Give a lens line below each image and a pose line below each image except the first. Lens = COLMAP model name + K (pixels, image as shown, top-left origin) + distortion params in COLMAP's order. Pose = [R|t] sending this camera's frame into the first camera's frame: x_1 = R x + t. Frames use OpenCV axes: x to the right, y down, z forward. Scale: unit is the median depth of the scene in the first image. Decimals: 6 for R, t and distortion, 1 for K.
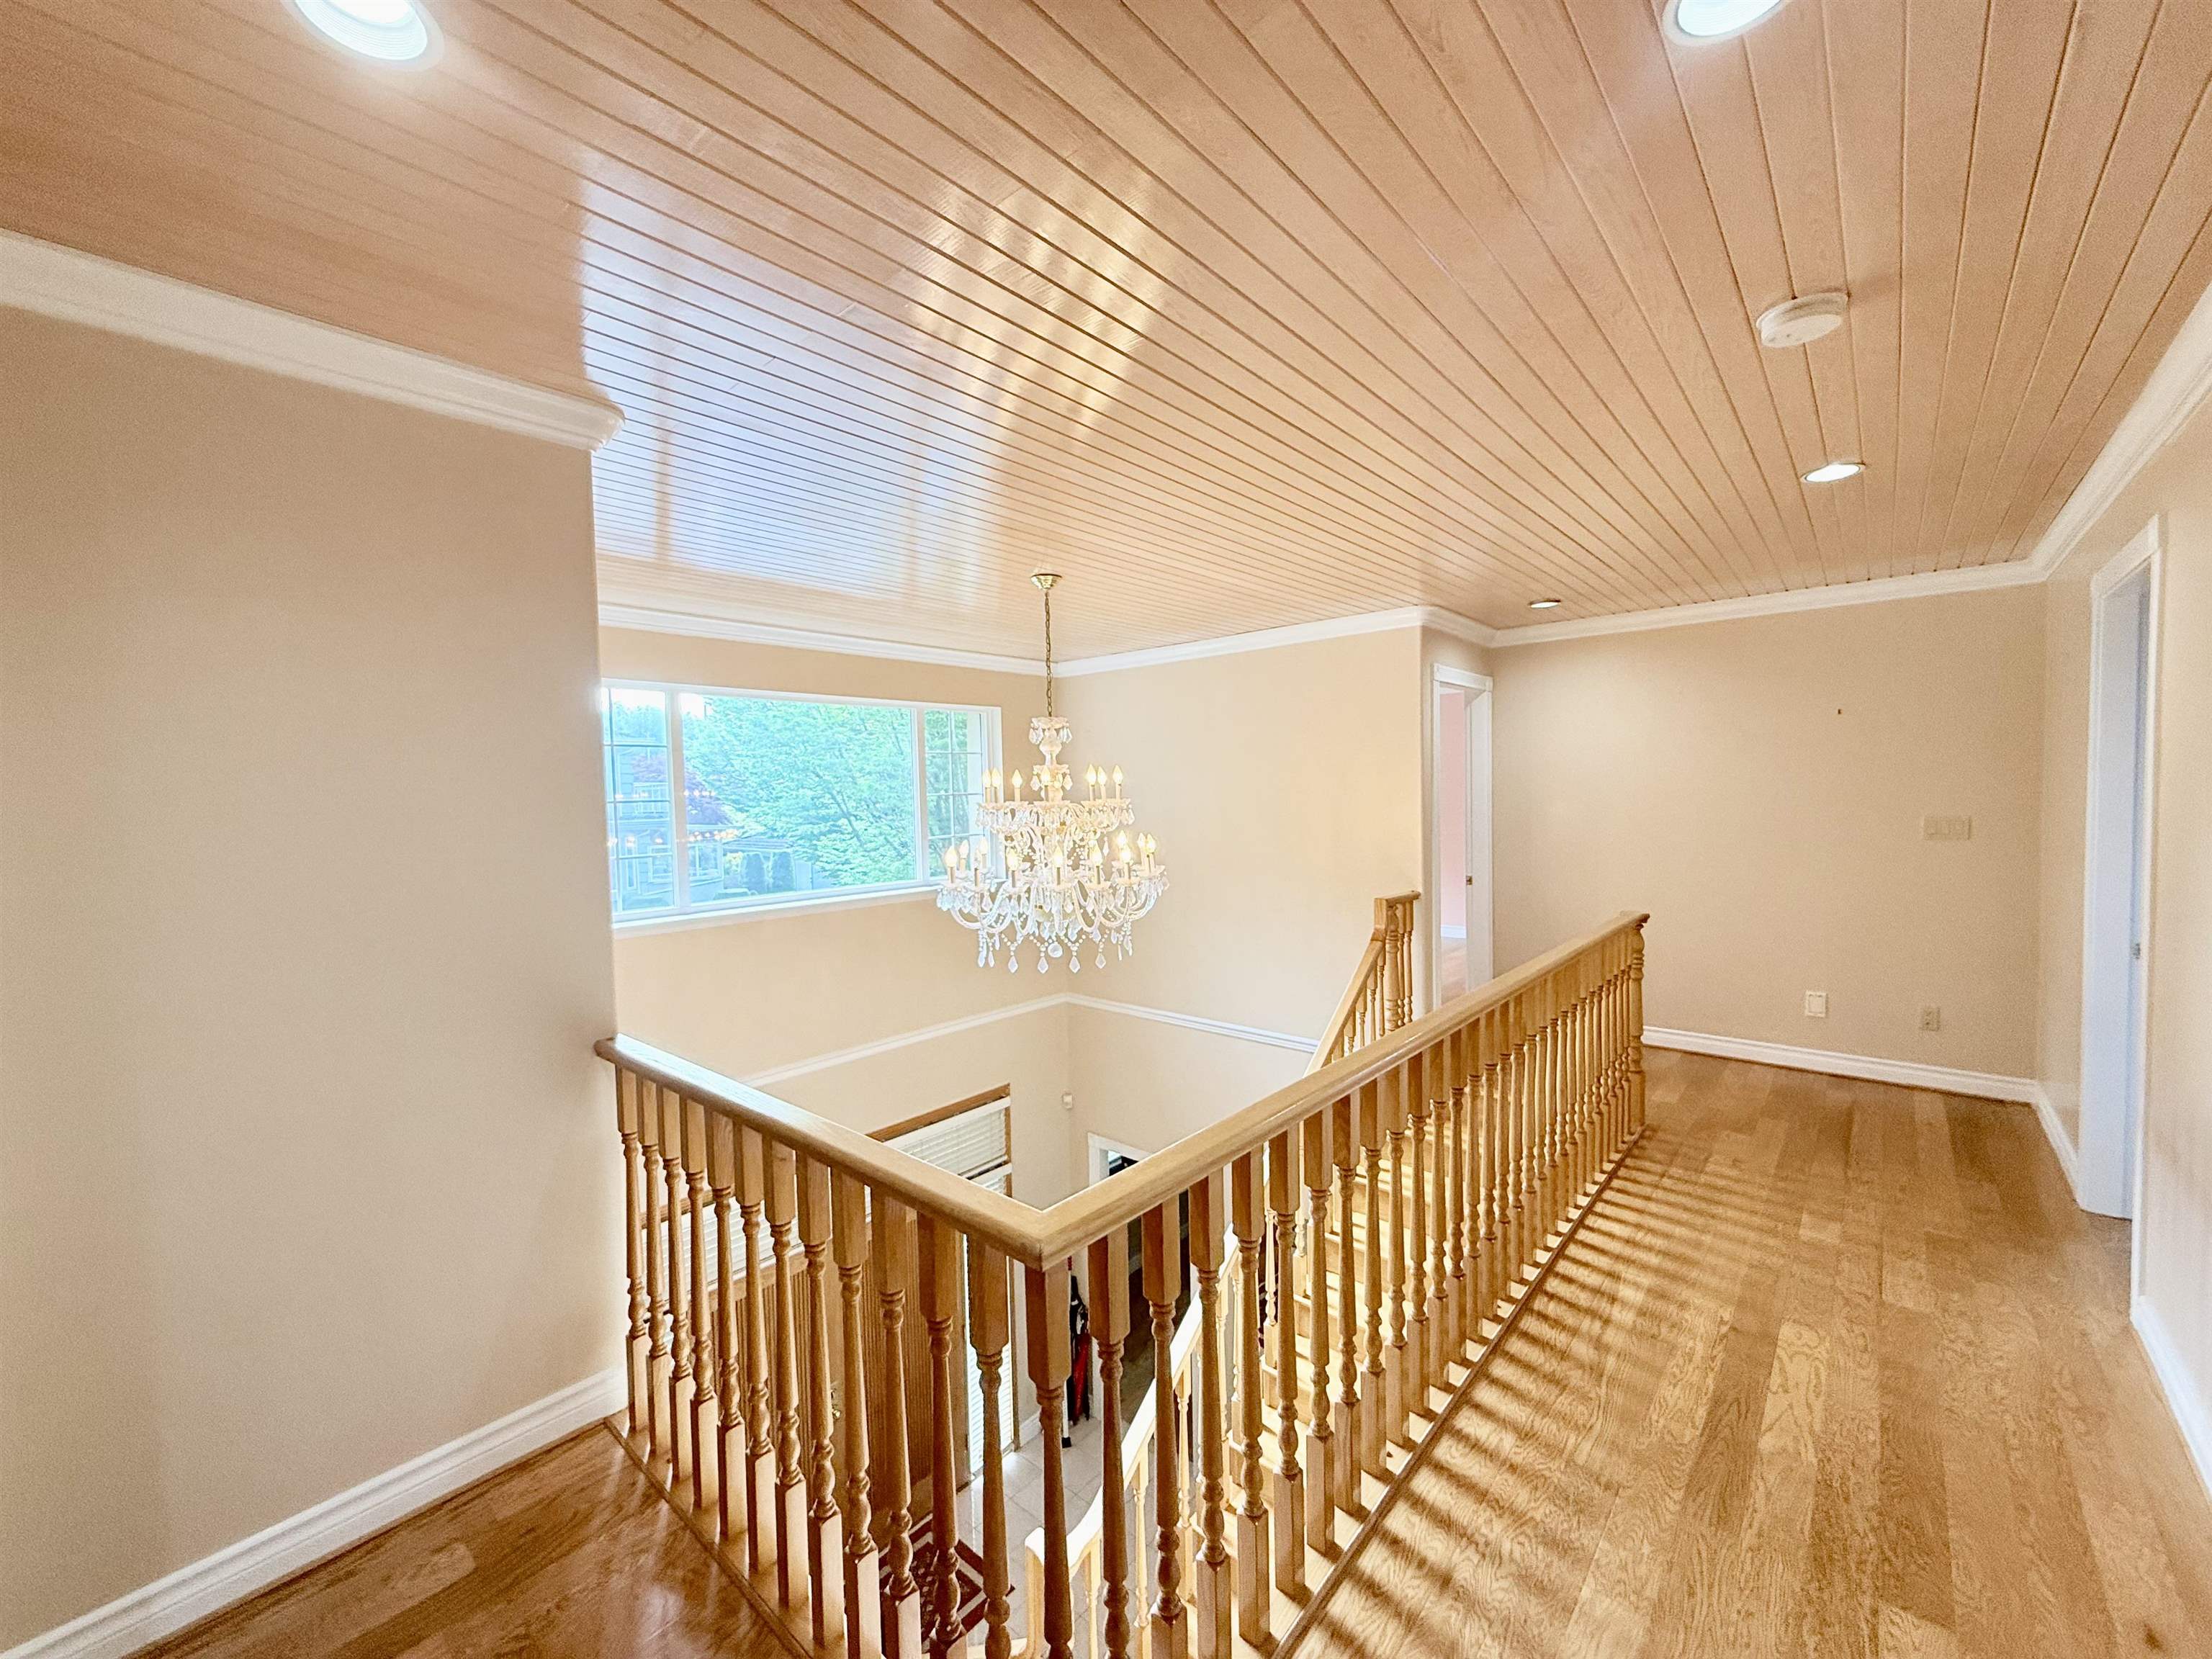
lens RADIAL K [[879.4, 0, 1101.3], [0, 879.4, 832.9], [0, 0, 1]] dist [0.001909, -0.000271]
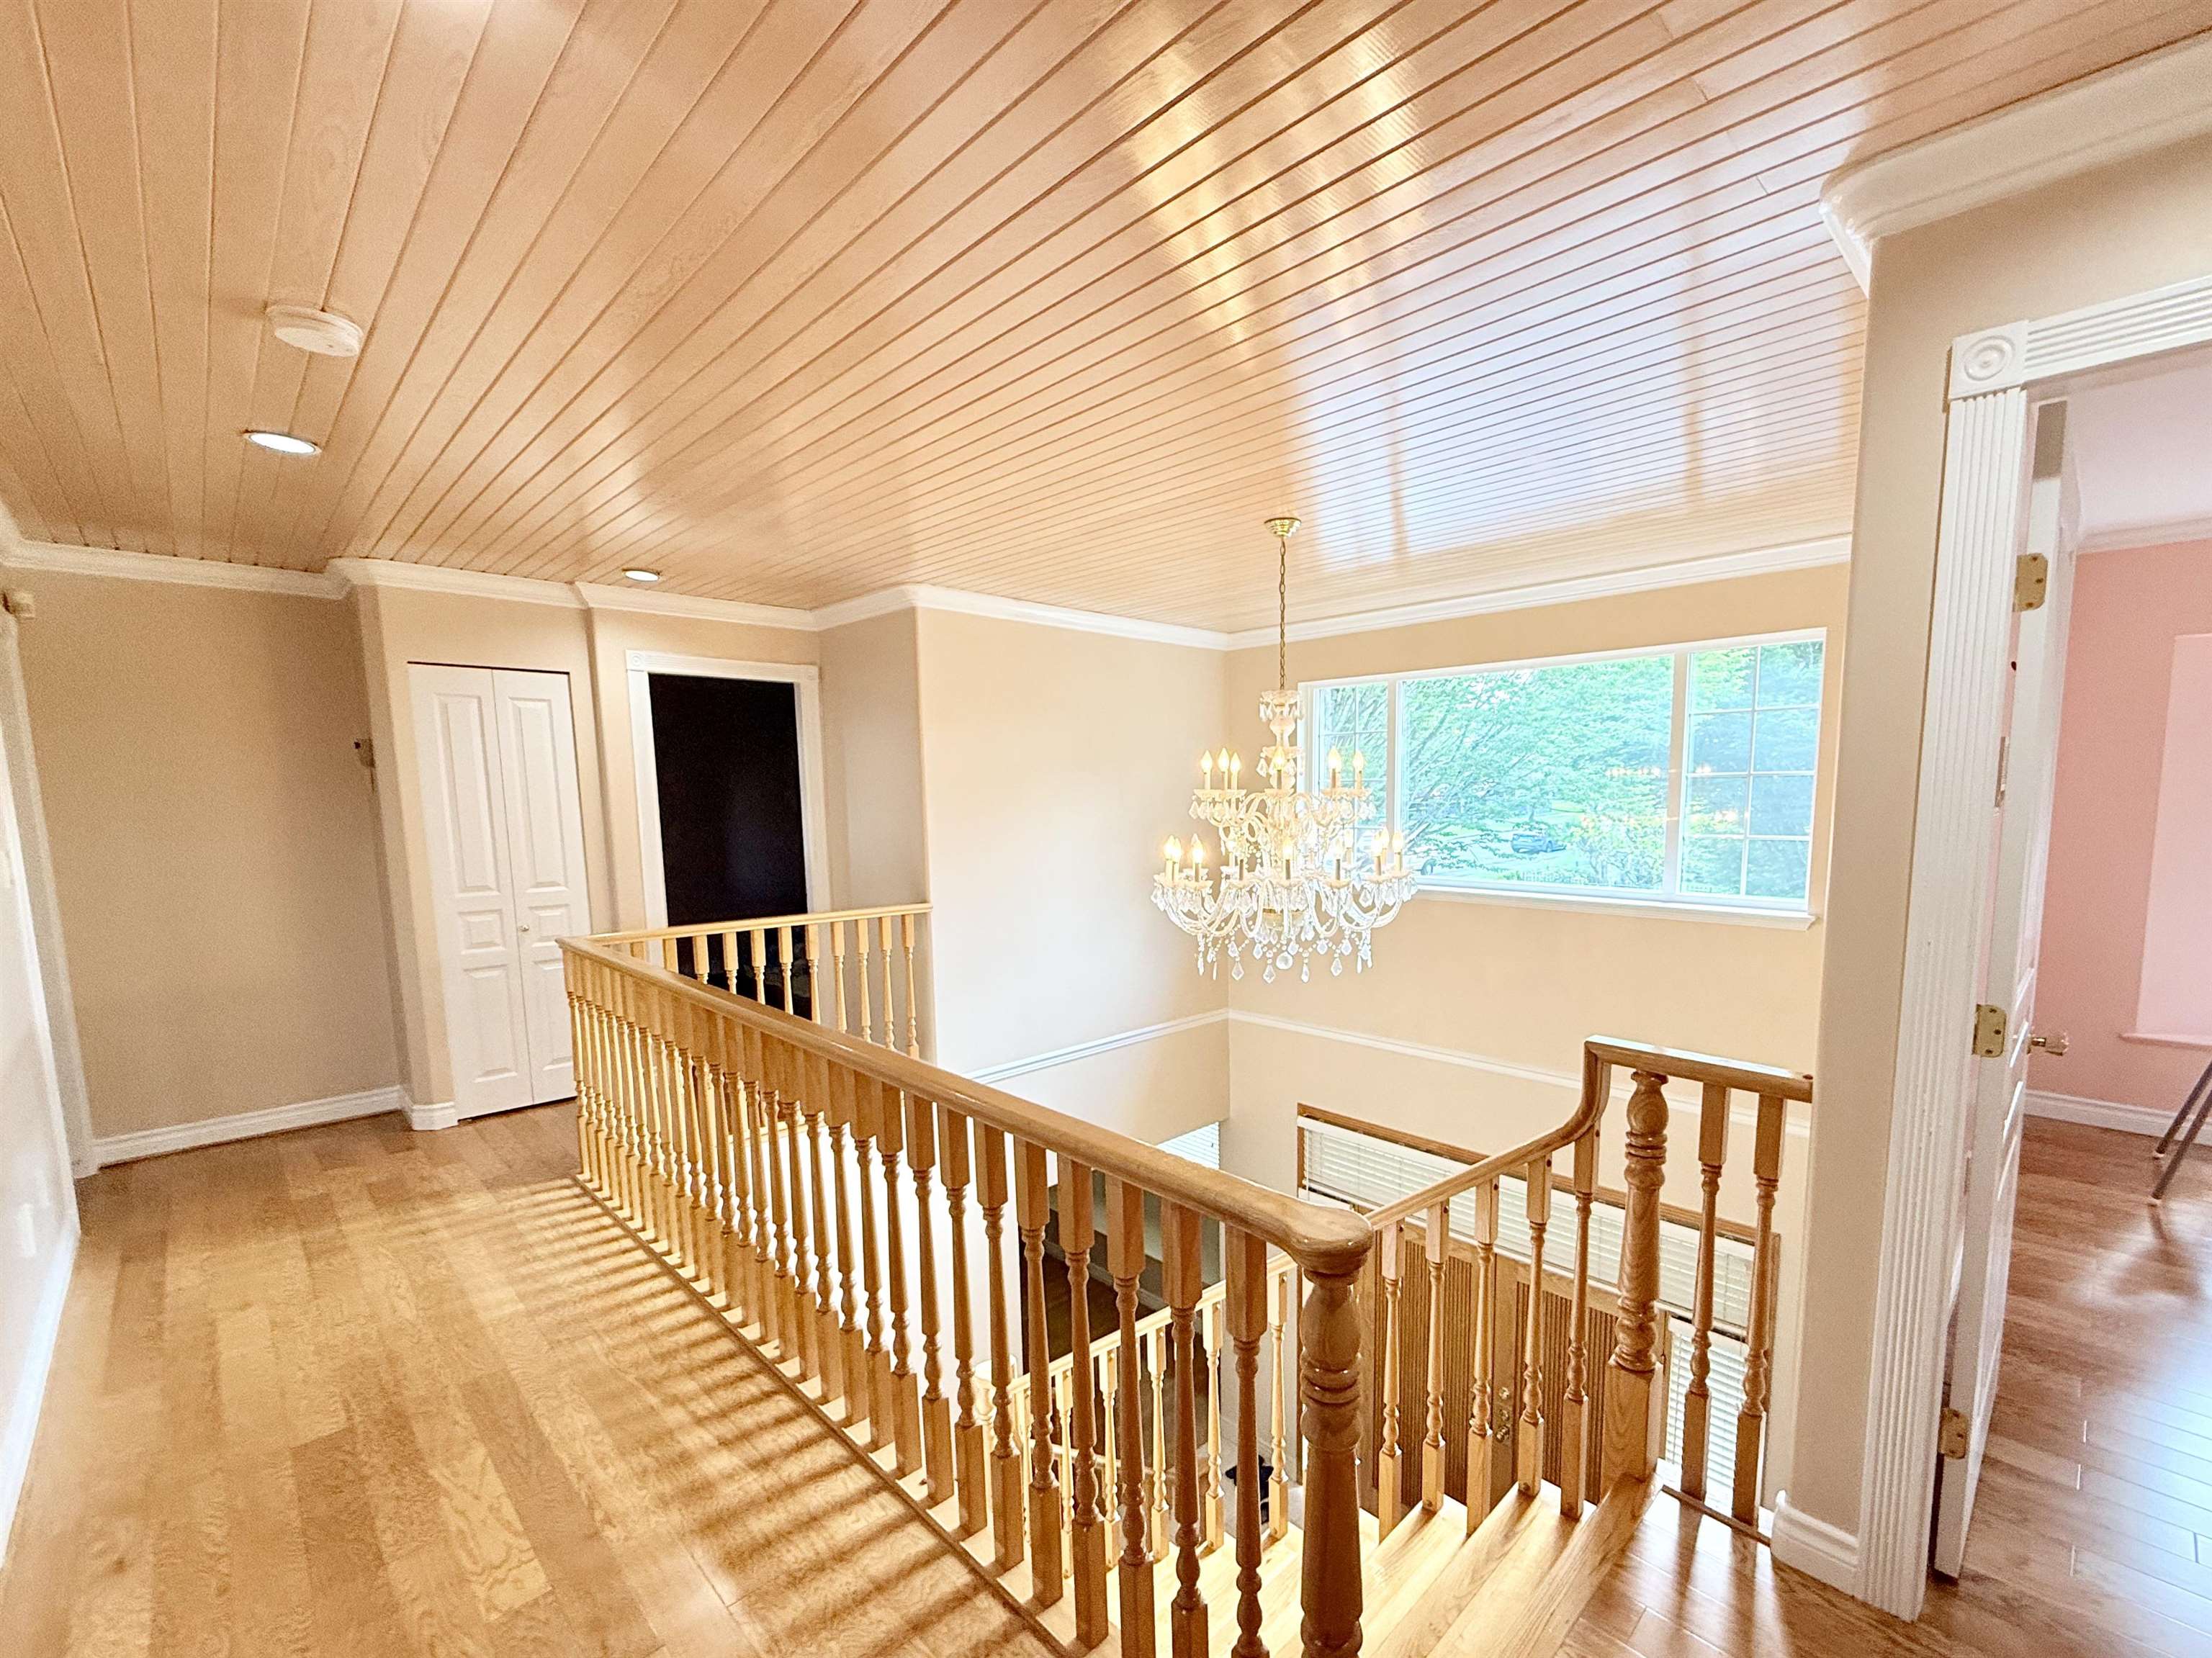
lens RADIAL K [[879.3, 0, 1101.3], [0, 879.3, 832.4], [0, 0, 1]] dist [0.001909, -0.000271]
pose [[-0.041376, 0.076719, -0.996194, 1.335731], [-0.038157, 0.996199, 0.078304, -0.085906], [0.998415, 0.041252, -0.038291, 1.374201]]
